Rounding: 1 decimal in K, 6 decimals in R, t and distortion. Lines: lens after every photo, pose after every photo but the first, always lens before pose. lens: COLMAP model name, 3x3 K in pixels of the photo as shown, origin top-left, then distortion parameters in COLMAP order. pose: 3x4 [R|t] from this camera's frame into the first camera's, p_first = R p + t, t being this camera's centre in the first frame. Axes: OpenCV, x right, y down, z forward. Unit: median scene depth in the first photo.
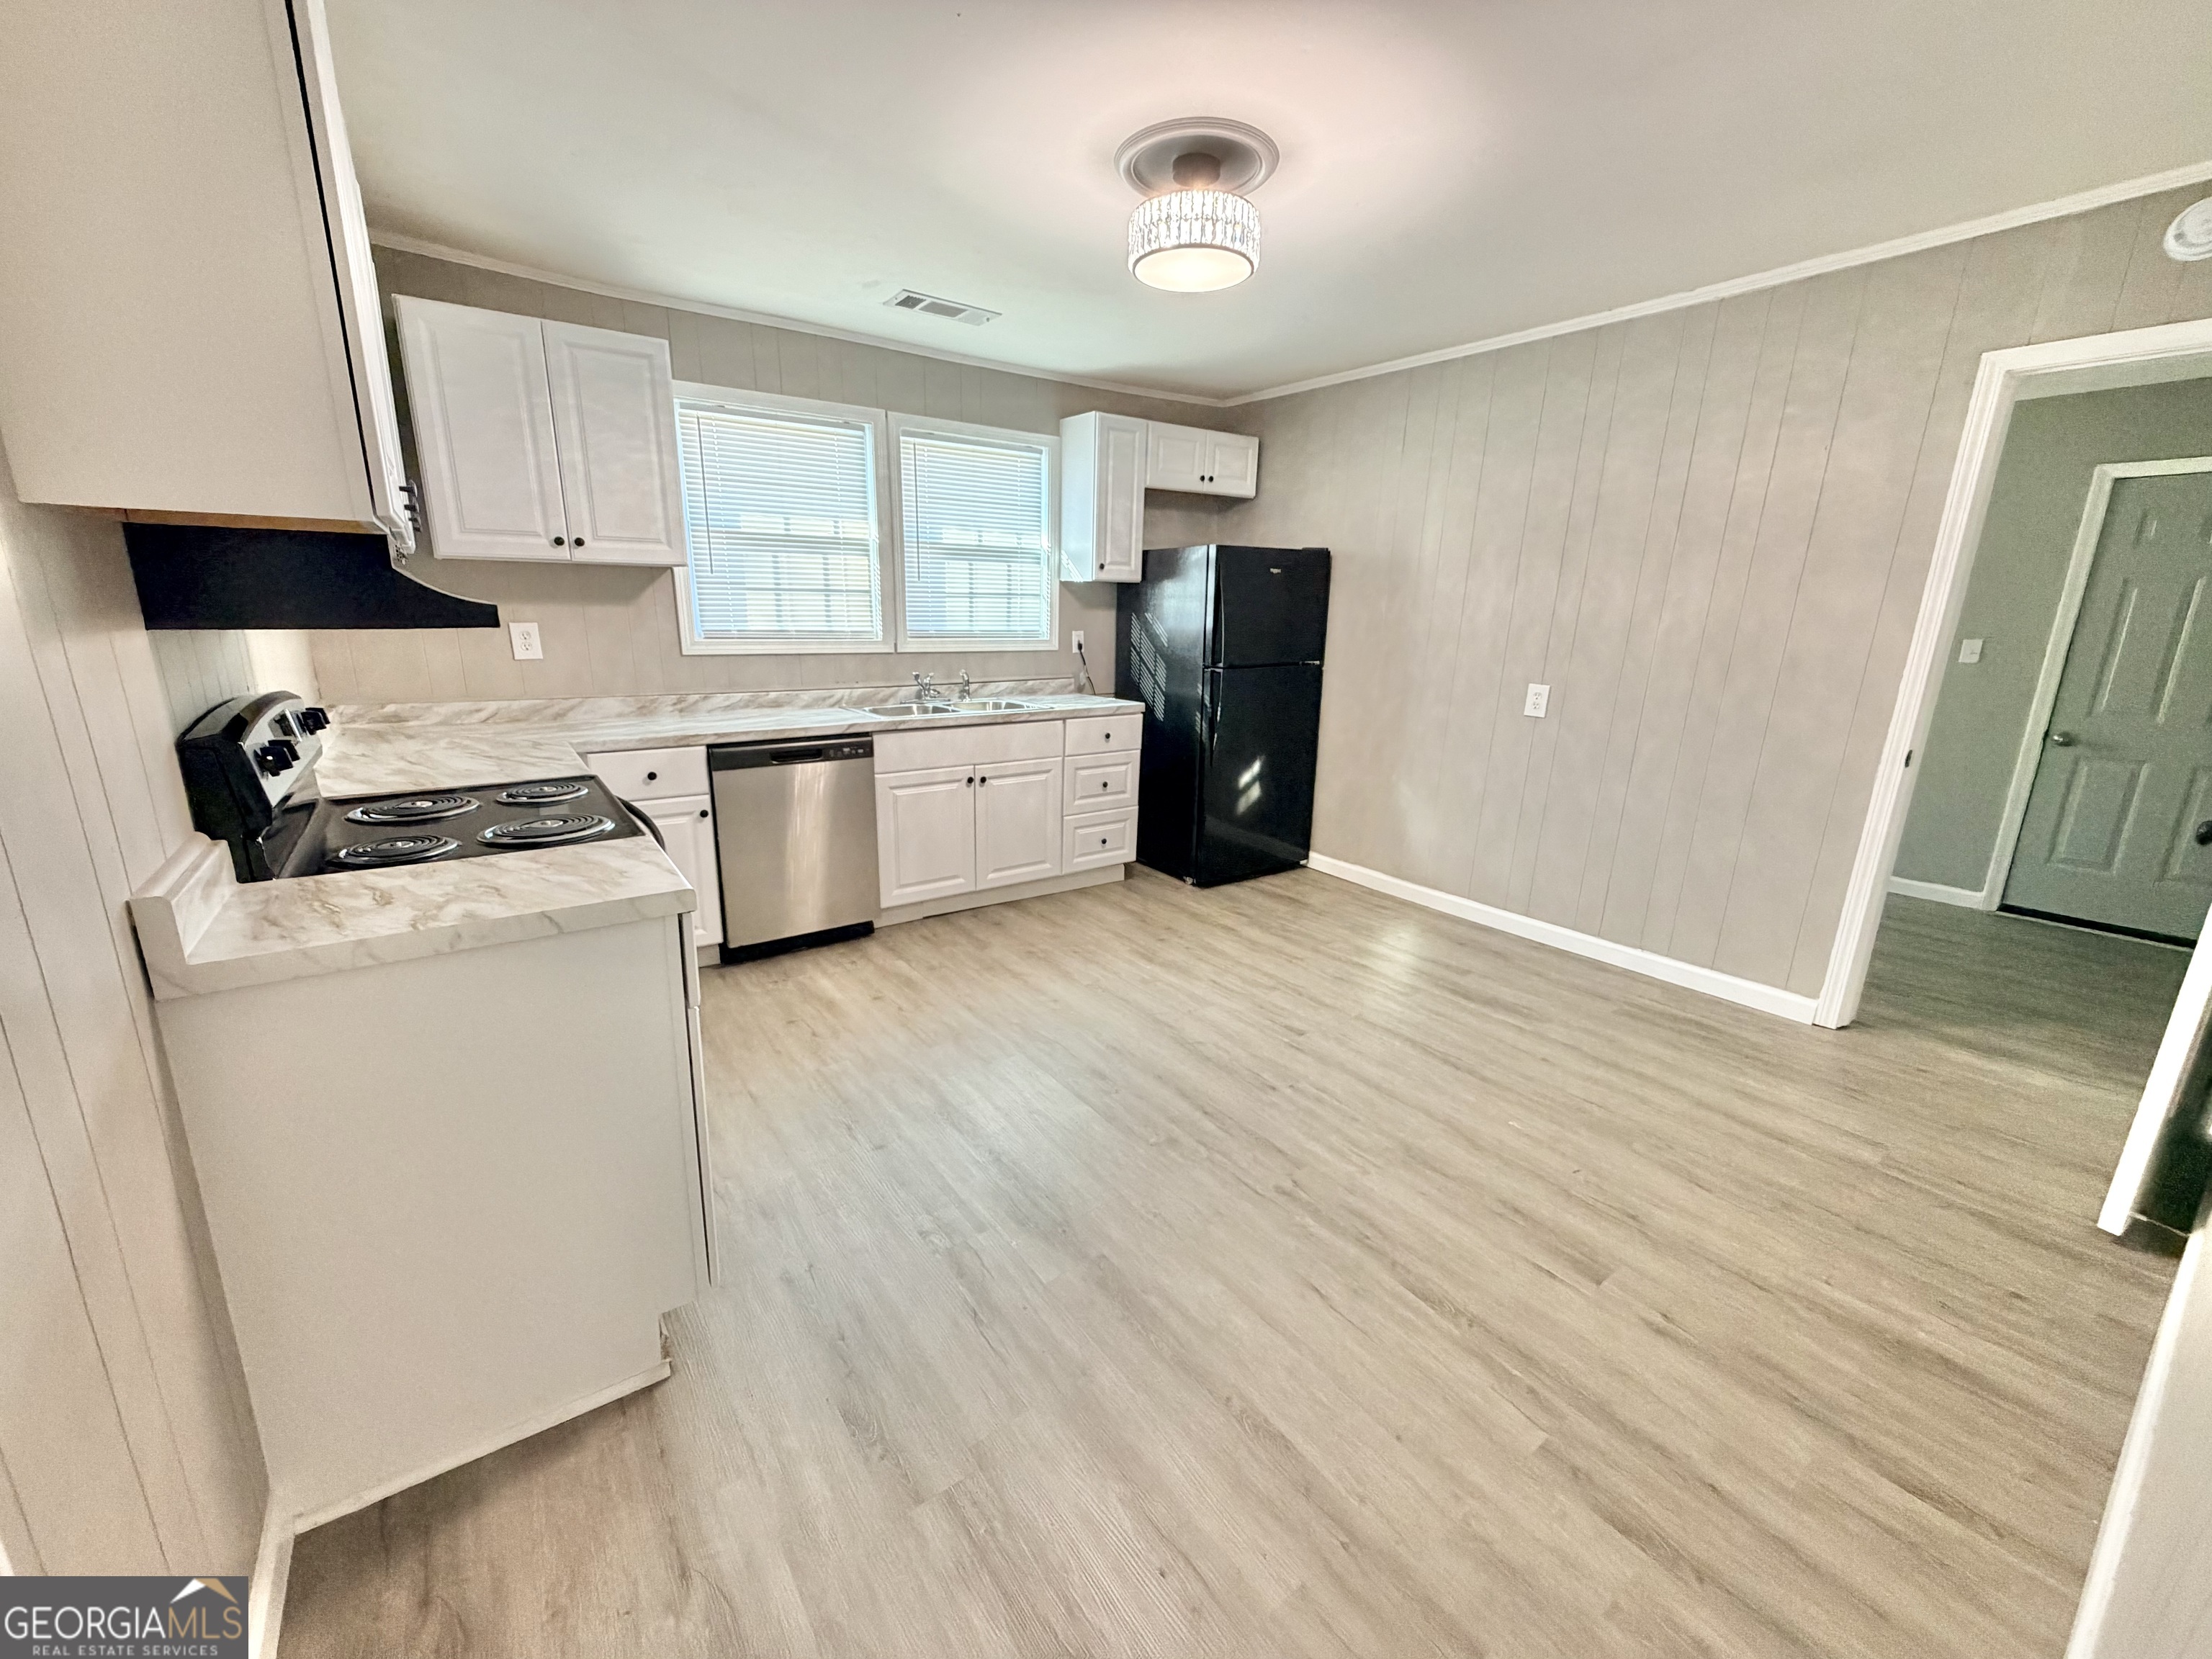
lens RADIAL K [[884.9, 0, 1097.7], [0, 884.9, 821.1], [0, 0, 1]] dist [-0.000212, 0.001269]
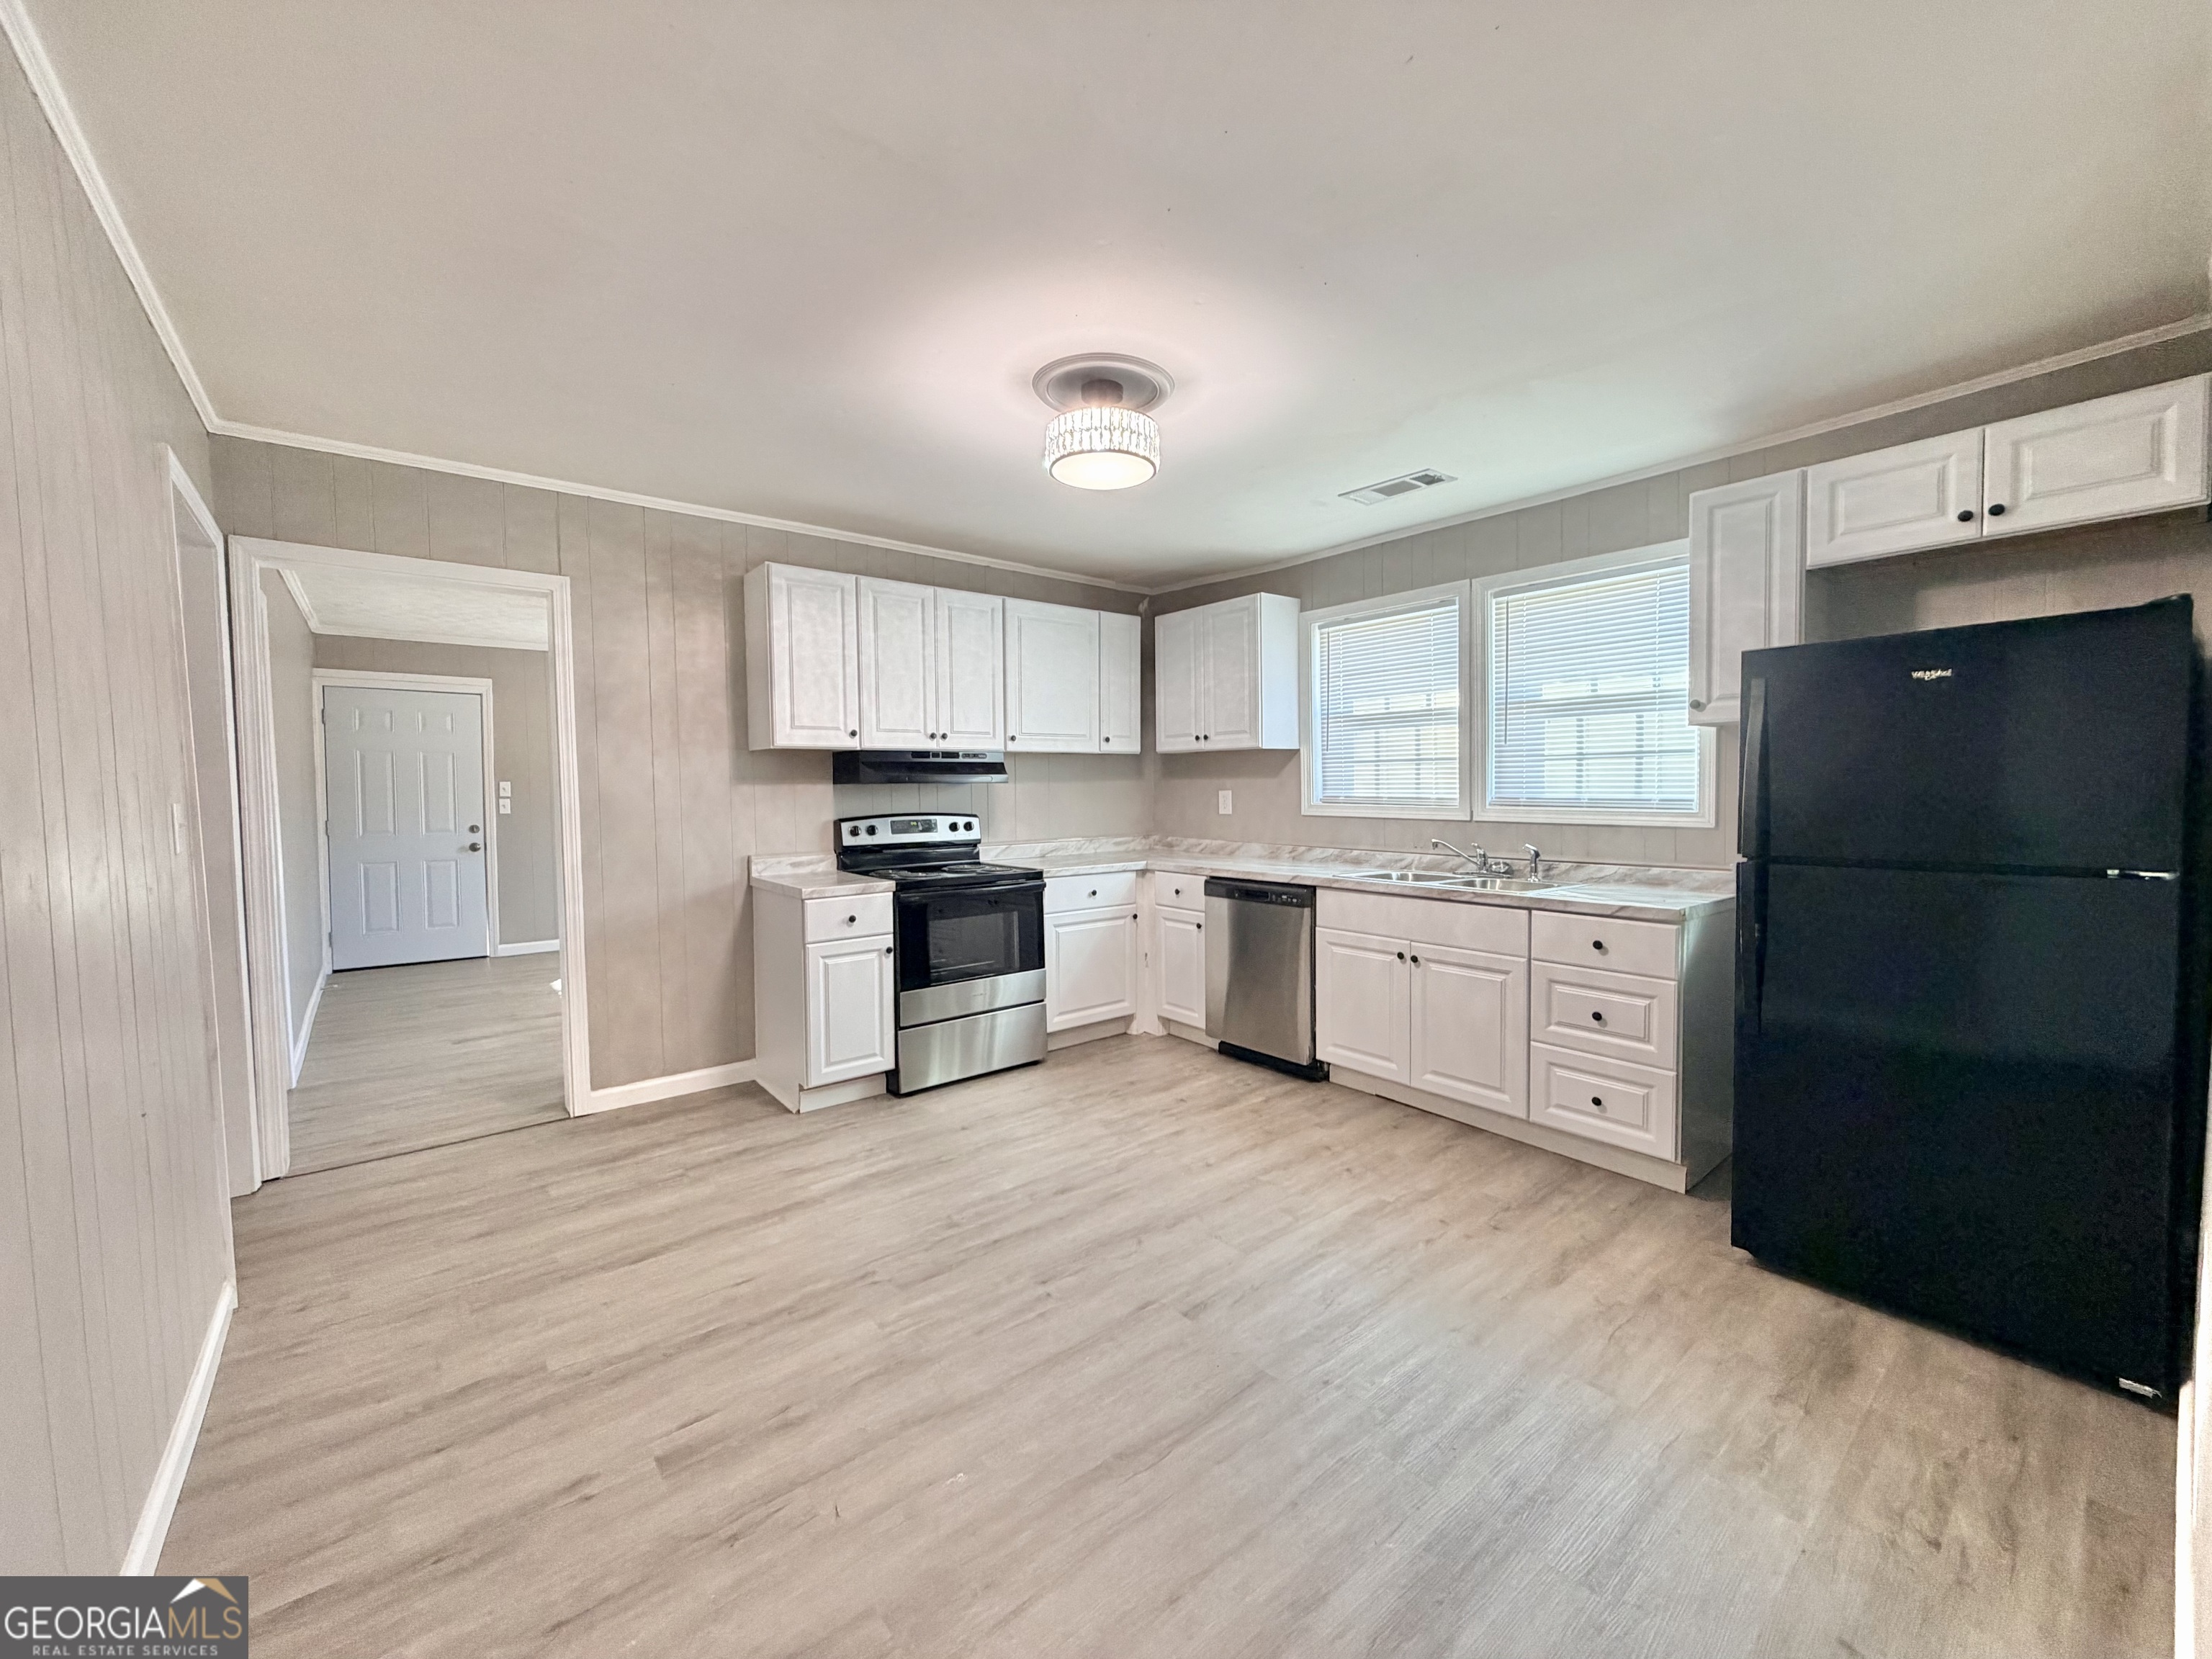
lens RADIAL K [[884.9, 0, 1102.2], [0, 884.9, 823.2], [0, 0, 1]] dist [-0.000212, 0.001269]
pose [[0.058400, 0.023061, -0.998027, 0.760074], [-0.231862, 0.972708, 0.008909, -0.118417], [0.970994, 0.230884, 0.062154, 0.630292]]
